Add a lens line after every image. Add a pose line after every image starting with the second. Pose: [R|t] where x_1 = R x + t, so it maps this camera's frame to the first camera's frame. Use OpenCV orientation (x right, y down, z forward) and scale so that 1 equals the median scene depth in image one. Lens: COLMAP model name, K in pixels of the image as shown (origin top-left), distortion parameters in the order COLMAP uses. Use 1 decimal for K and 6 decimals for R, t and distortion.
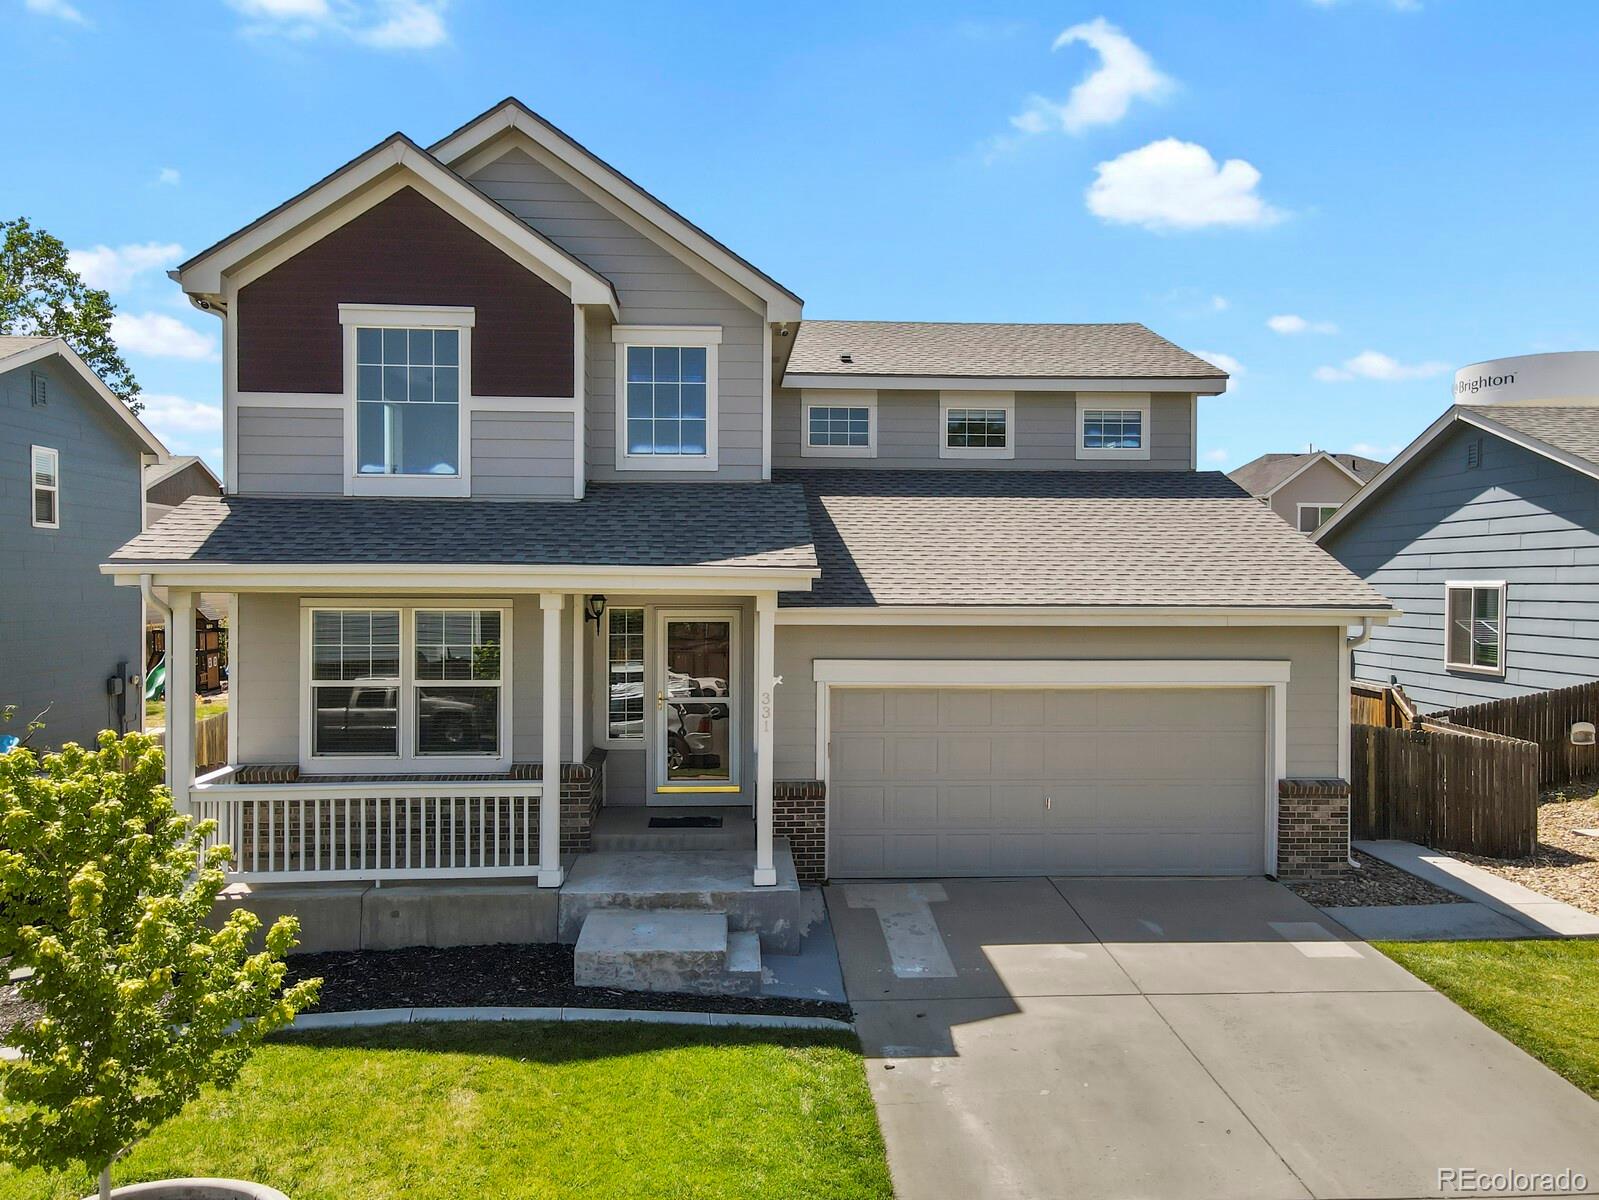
lens RADIAL K [[1183.1, 0, 790.0], [0, 1183.1, 596.0], [0, 0, 1]] dist [0.020905, 0.047322]
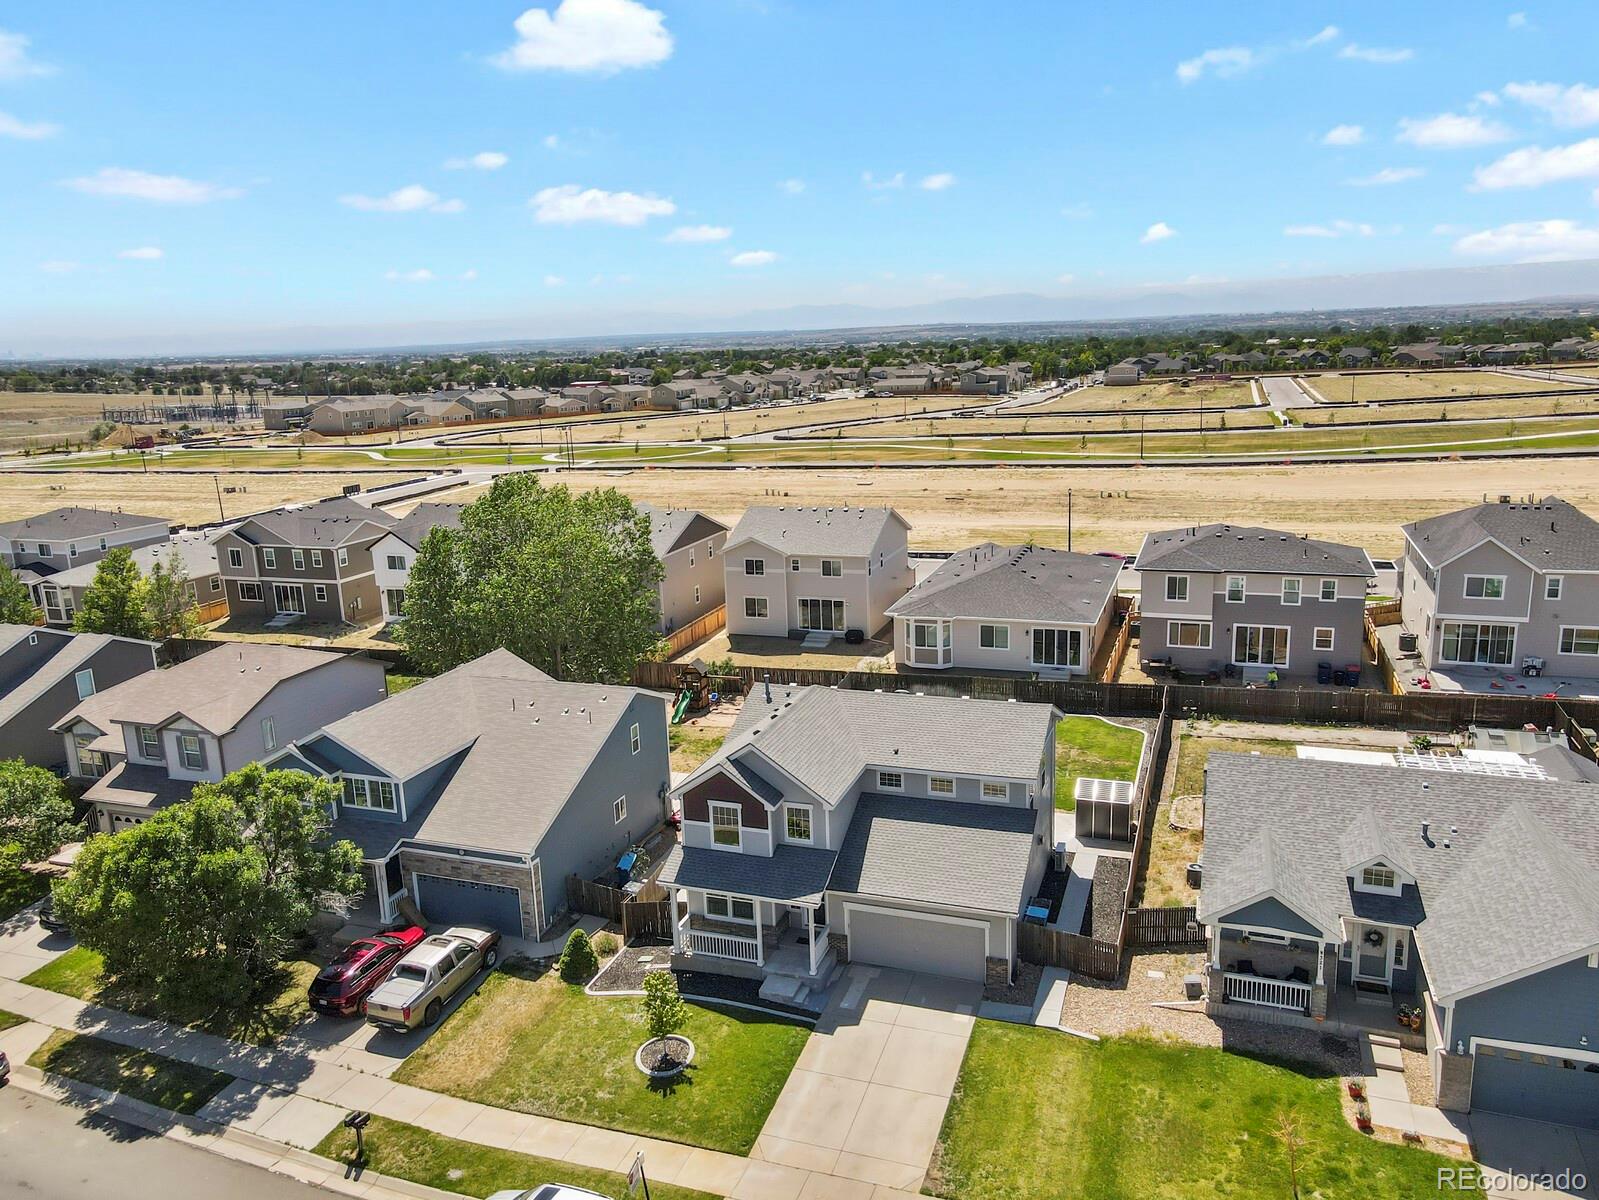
lens RADIAL K [[1183.1, 0, 790.0], [0, 1183.1, 596.0], [0, 0, 1]] dist [0.020905, 0.047322]
pose [[0.918491, 0.052496, -0.391942, 1.286755], [0.033340, 0.977340, 0.209032, -1.671525], [0.394034, -0.205062, 0.895928, -2.090531]]
